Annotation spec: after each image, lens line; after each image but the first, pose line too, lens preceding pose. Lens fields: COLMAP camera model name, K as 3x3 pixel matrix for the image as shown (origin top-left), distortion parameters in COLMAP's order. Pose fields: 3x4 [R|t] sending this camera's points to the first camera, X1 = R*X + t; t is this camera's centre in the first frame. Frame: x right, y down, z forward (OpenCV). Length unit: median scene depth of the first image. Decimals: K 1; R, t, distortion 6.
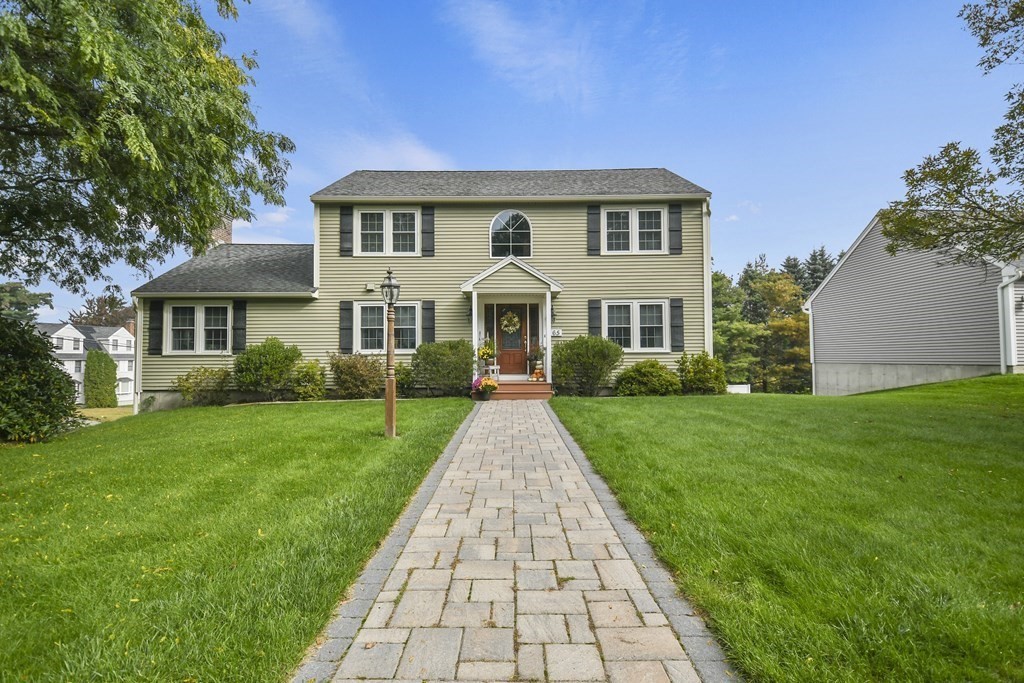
lens RADIAL K [[475.2, 0, 512.0], [0, 475.2, 341.5], [0, 0, 1]] dist [0.000032, -0.000046]
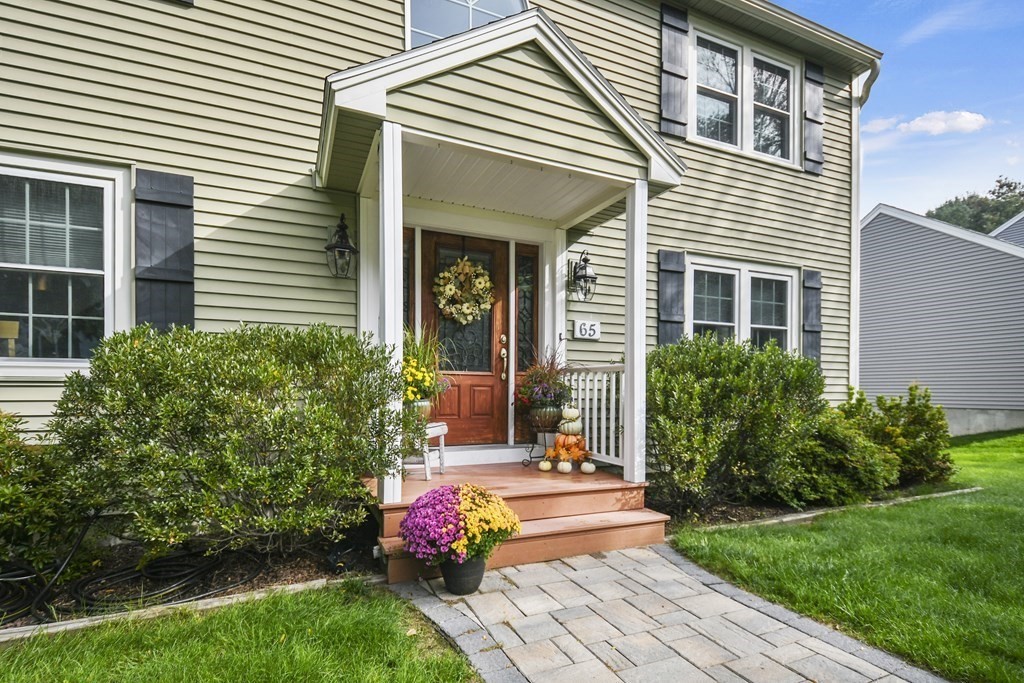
lens RADIAL K [[495.5, 0, 512.3], [0, 495.5, 395.1], [0, 0, 1]] dist [0.002130, 0.000034]
pose [[0.912404, 0.007391, 0.409224, -0.113754], [-0.022949, 0.999188, 0.033122, 0.020058], [-0.408647, -0.039612, 0.911832, 0.676684]]
